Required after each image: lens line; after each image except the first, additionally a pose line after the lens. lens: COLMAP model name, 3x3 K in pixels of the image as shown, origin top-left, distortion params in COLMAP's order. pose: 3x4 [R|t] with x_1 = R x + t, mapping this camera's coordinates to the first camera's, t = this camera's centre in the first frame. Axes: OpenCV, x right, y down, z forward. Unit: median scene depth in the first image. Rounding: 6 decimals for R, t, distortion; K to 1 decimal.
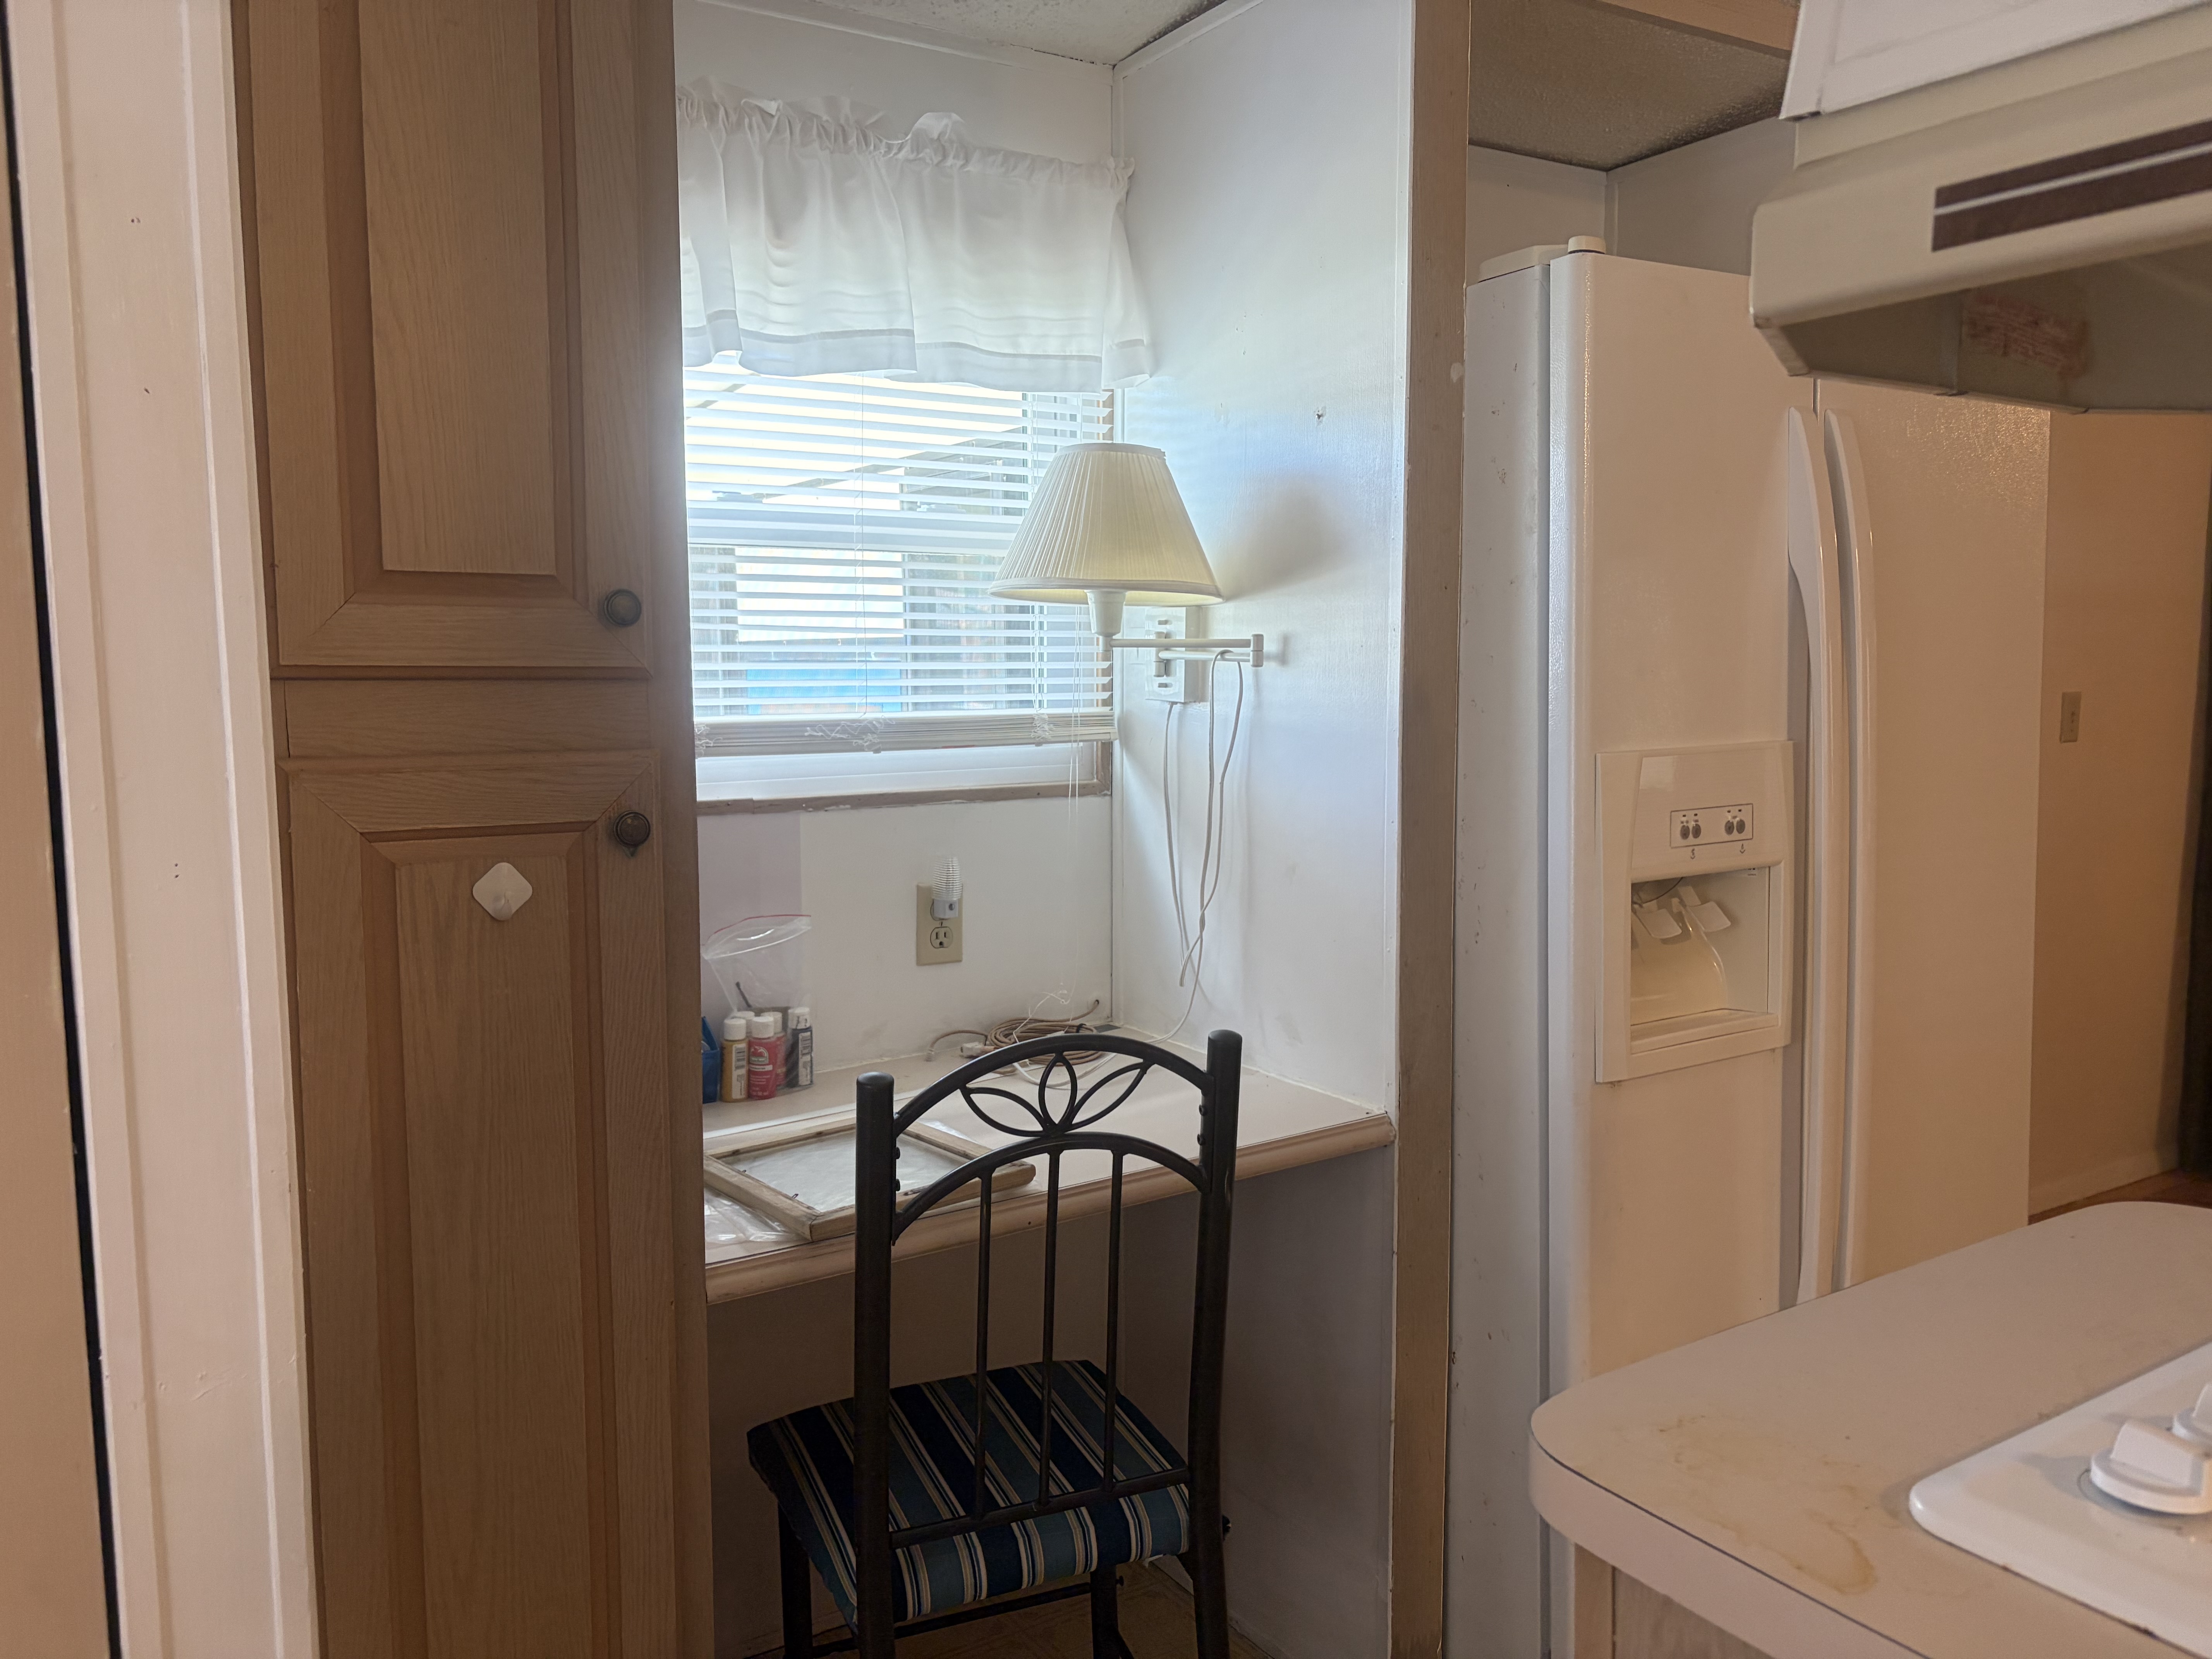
lens RADIAL K [[1655.7, 0, 1093.9], [0, 1655.7, 823.1], [0, 0, 1]] dist [0.033621, -0.037441]
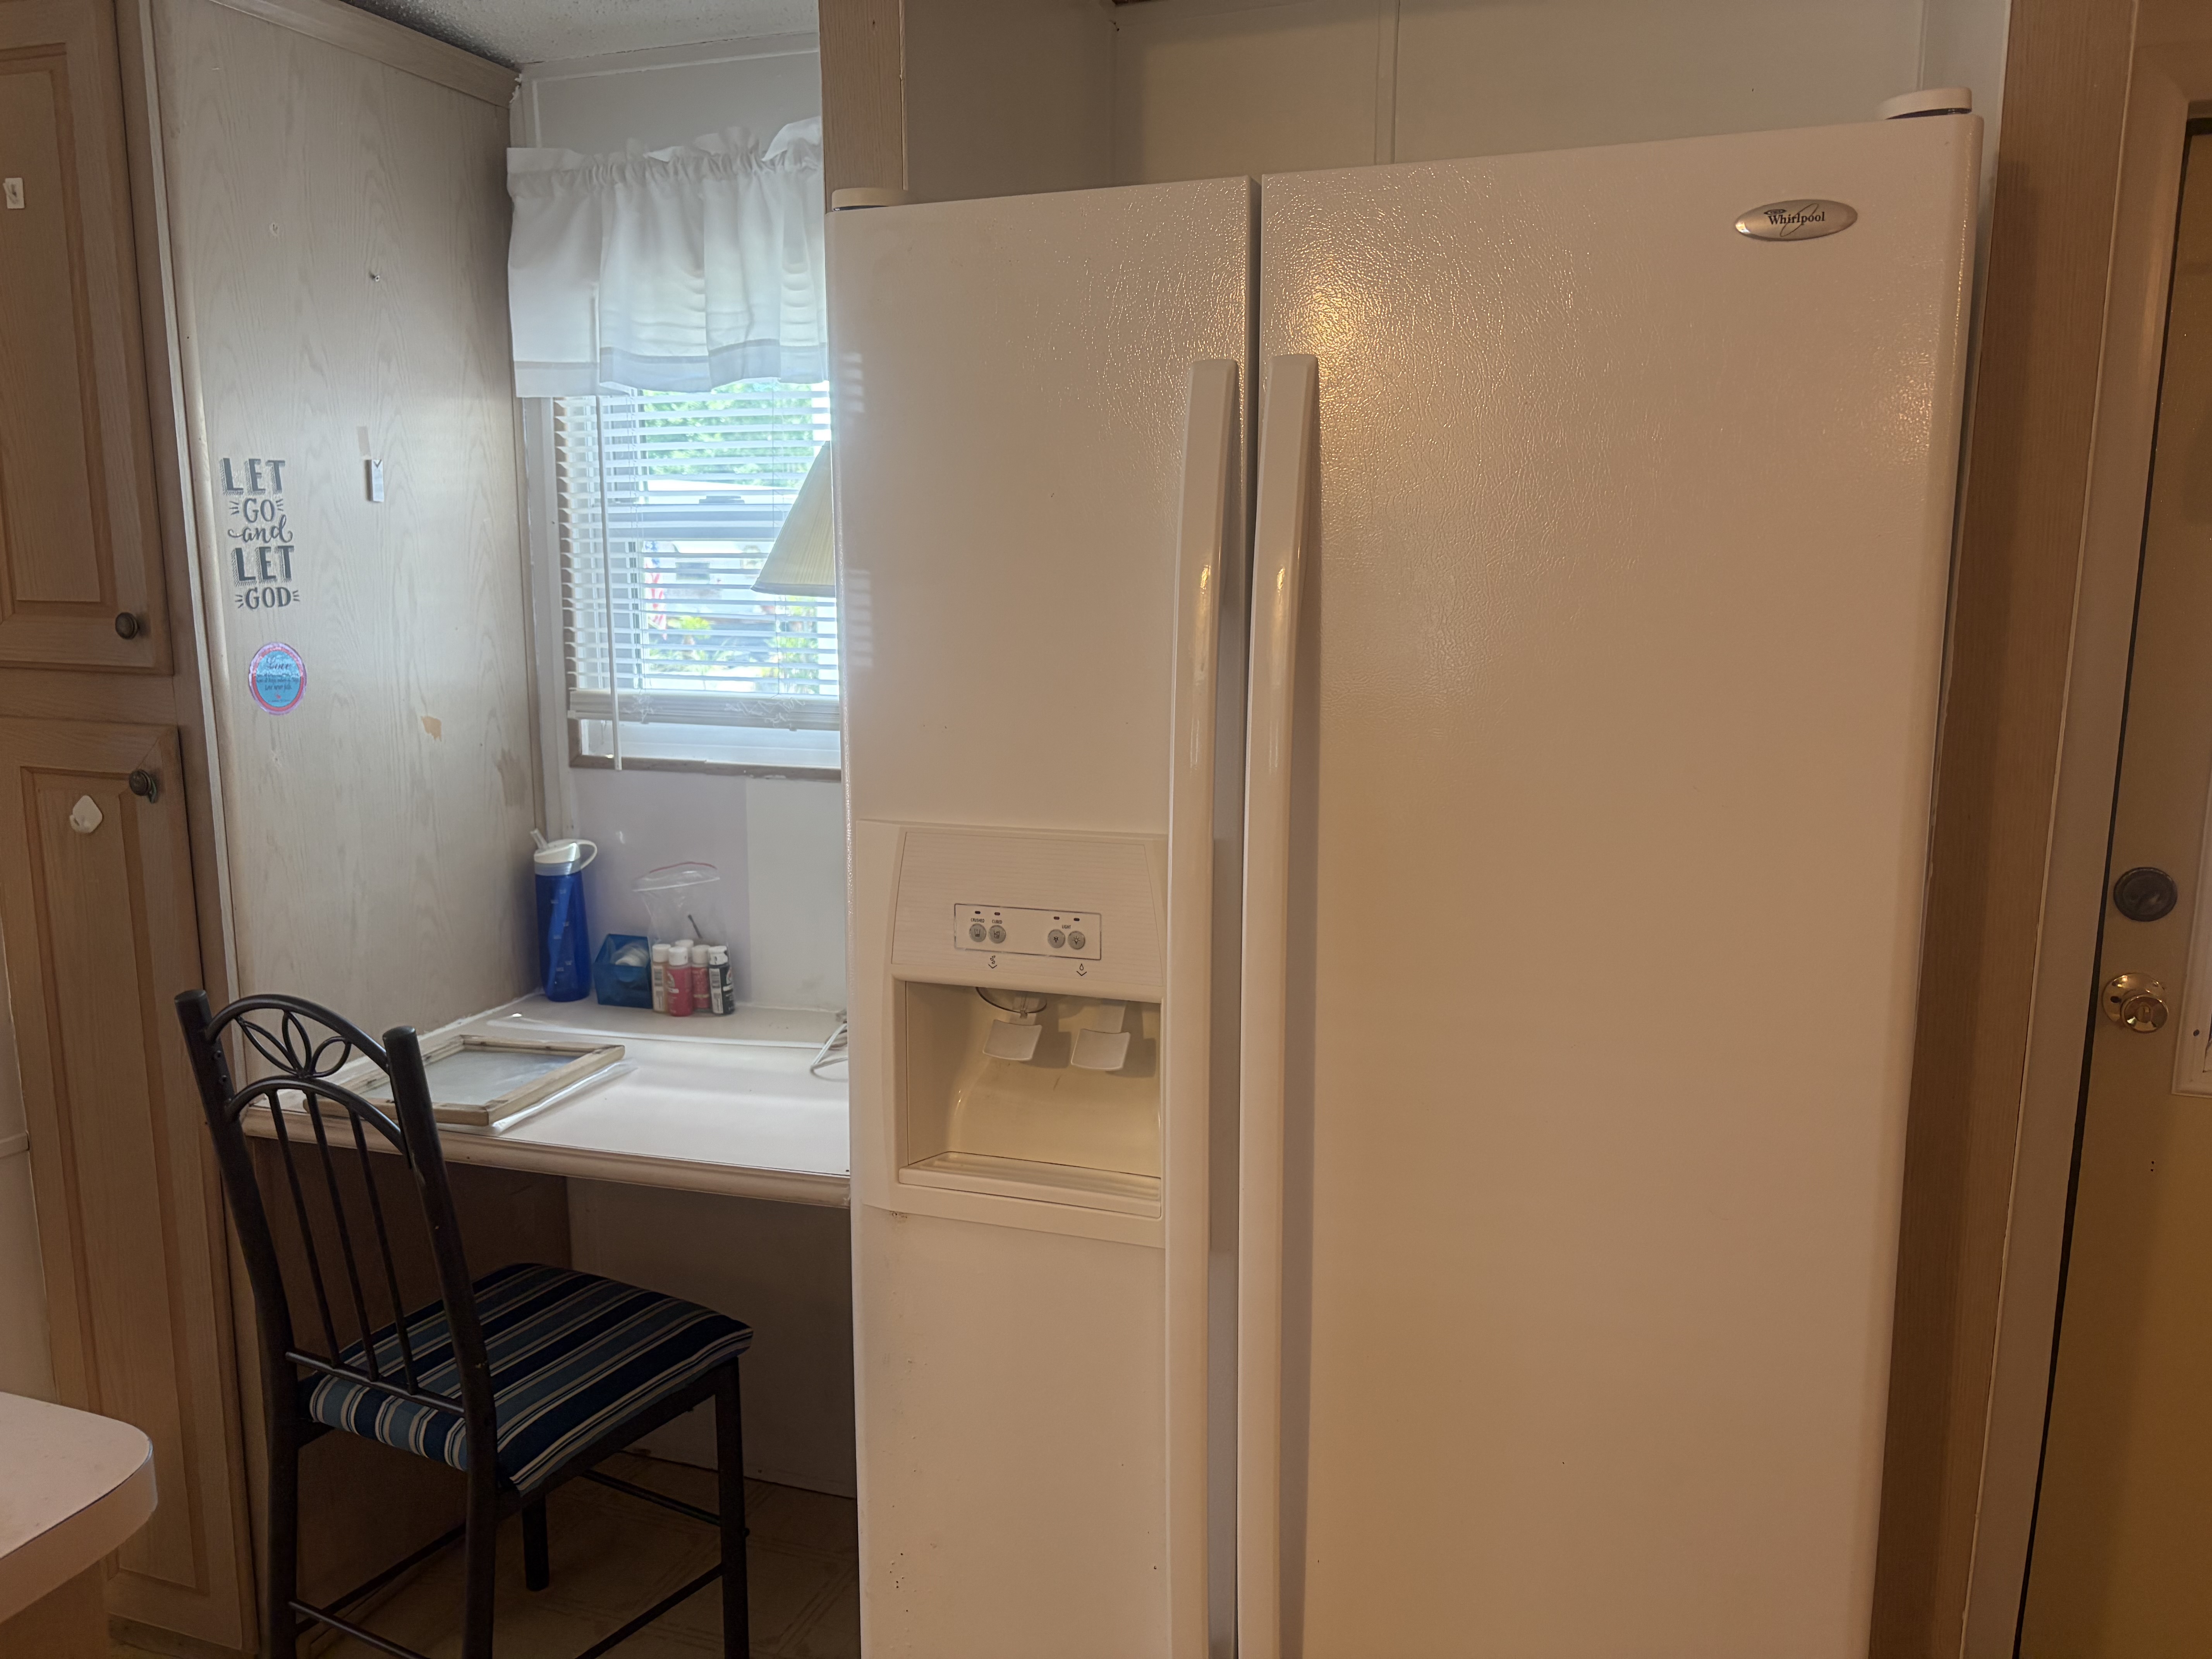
lens RADIAL K [[1655.7, 0, 1098.7], [0, 1655.7, 829.5], [0, 0, 1]] dist [0.033621, -0.037441]
pose [[0.623839, 0.136112, -0.769609, 0.945966], [-0.081235, 0.990677, 0.109361, -0.127663], [0.777320, -0.005705, 0.629080, 0.529425]]
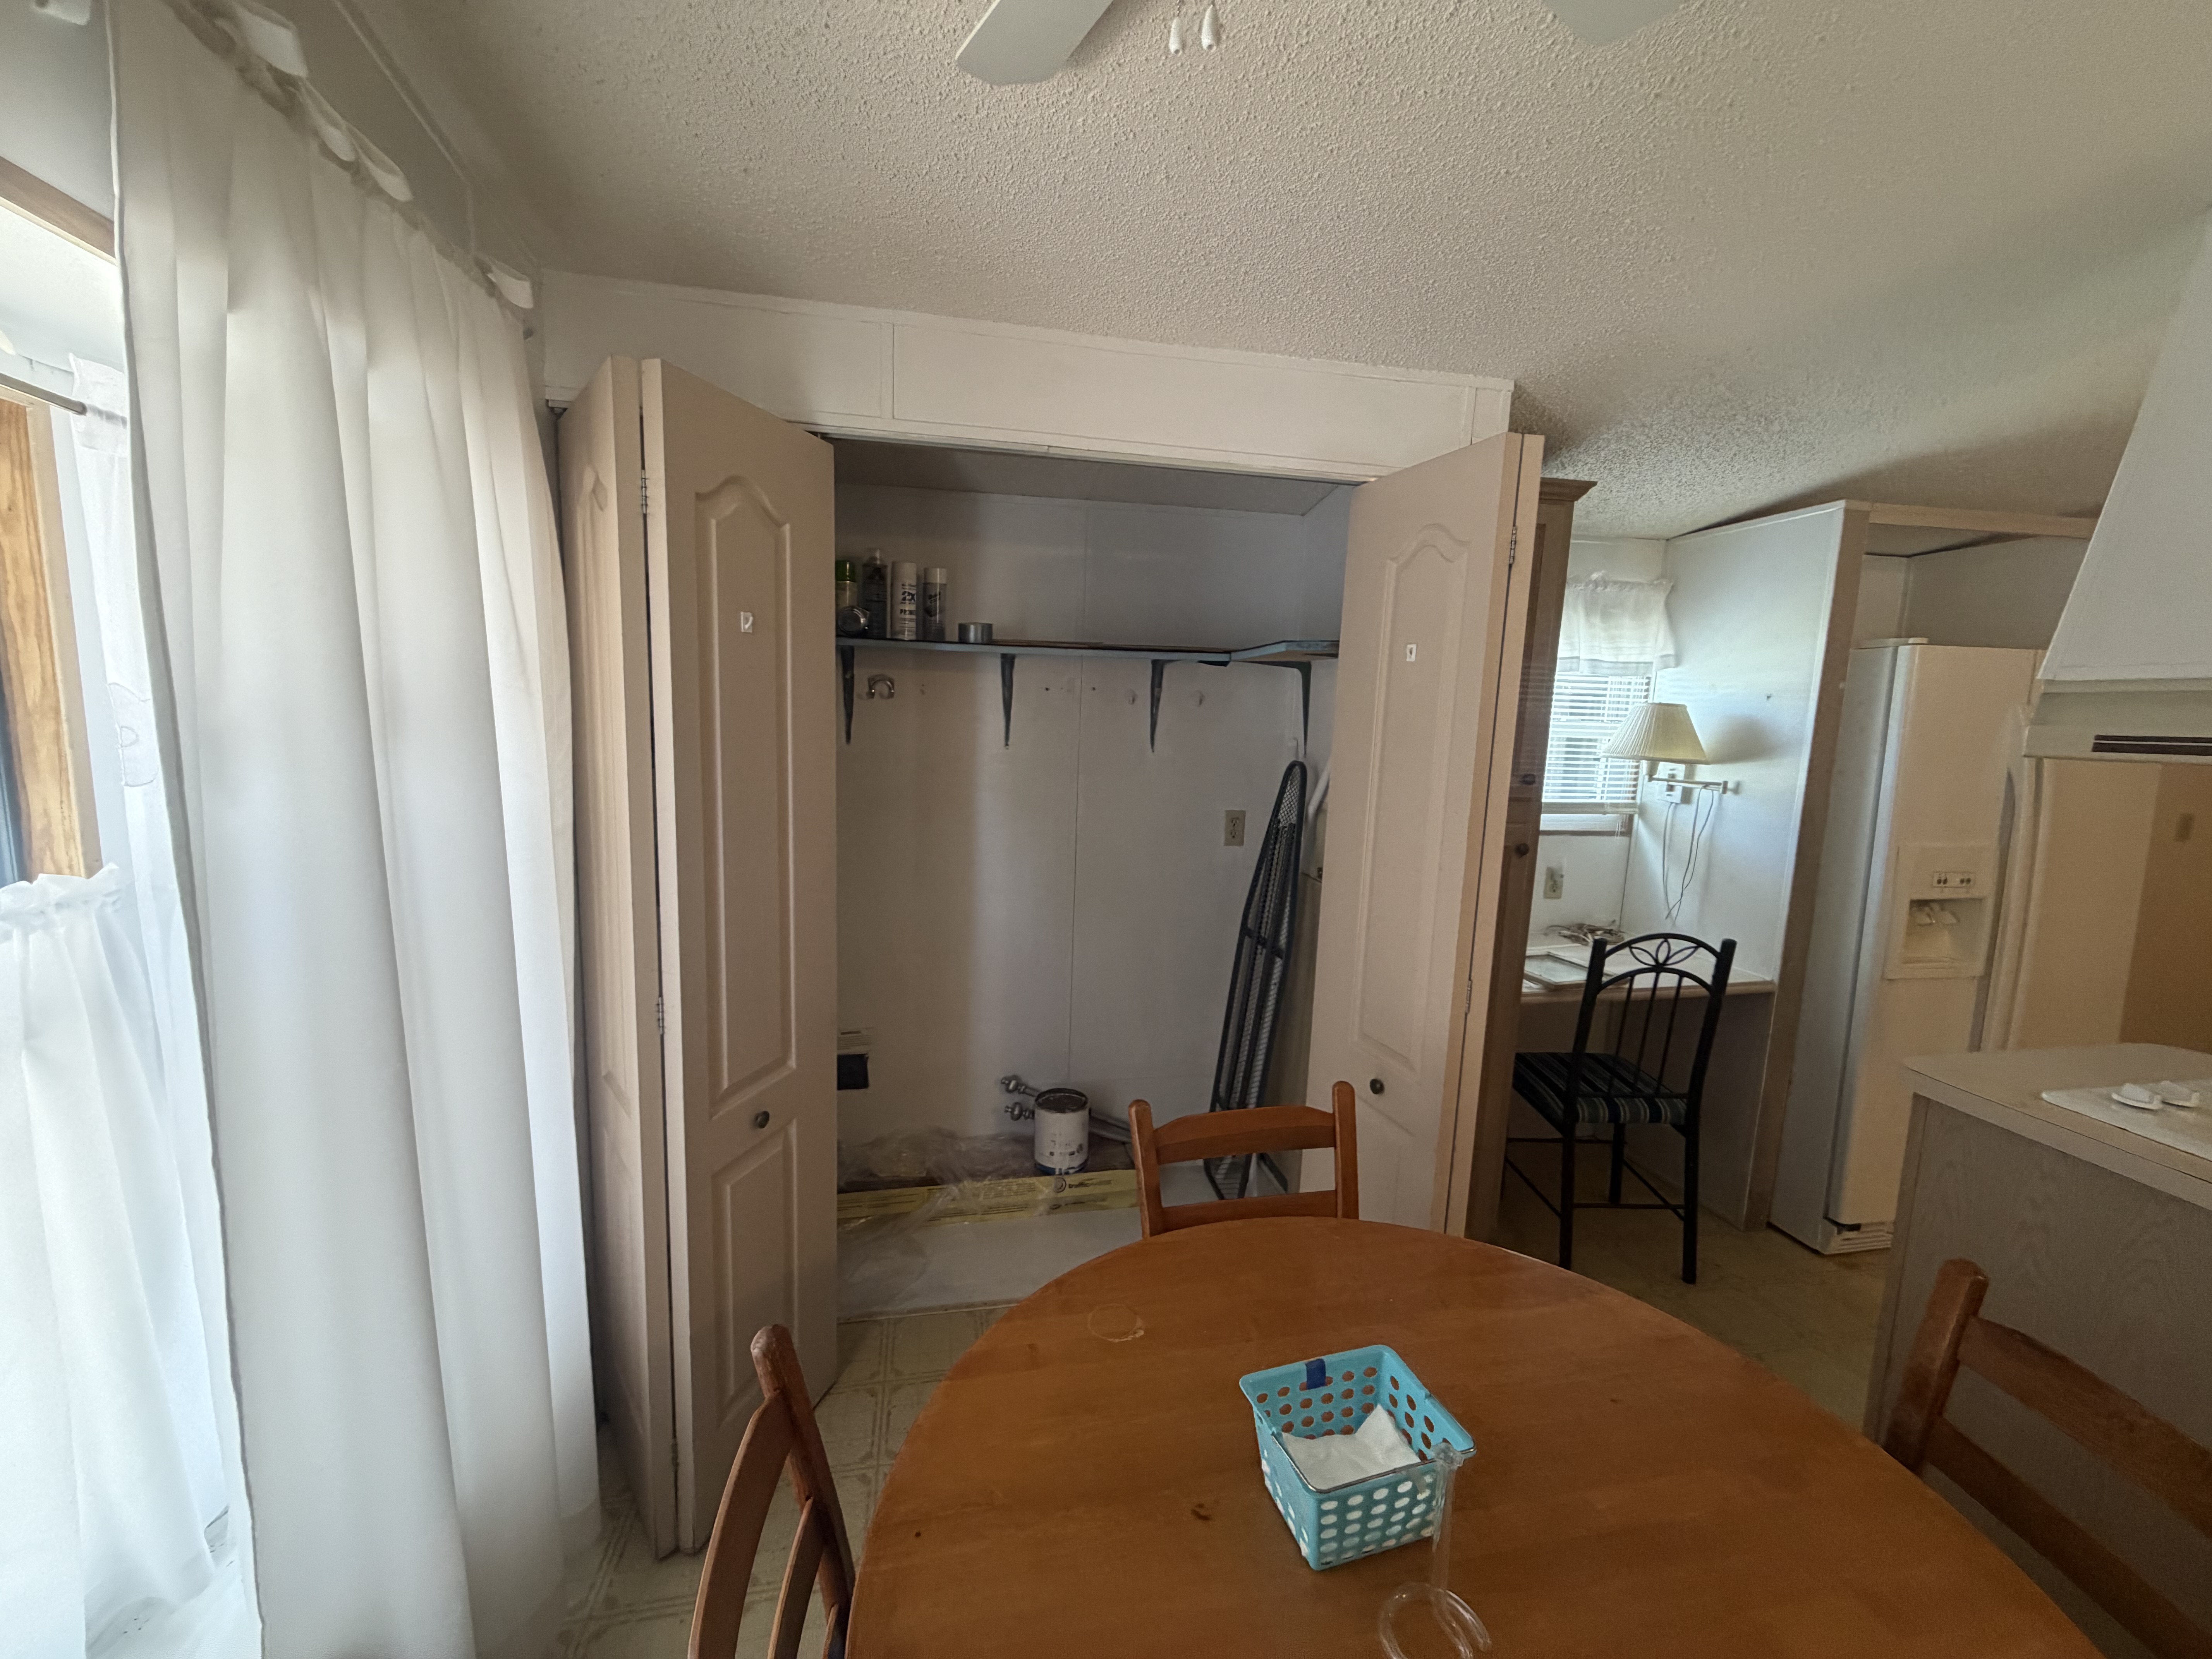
lens RADIAL K [[882.3, 0, 1097.0], [0, 882.3, 822.7], [0, 0, 1]] dist [-0.003169, 0.000921]
pose [[0.927252, 0.083233, -0.365070, -0.298275], [-0.072975, 0.996456, 0.041832, -0.041060], [0.367258, -0.012147, 0.930040, -0.593034]]
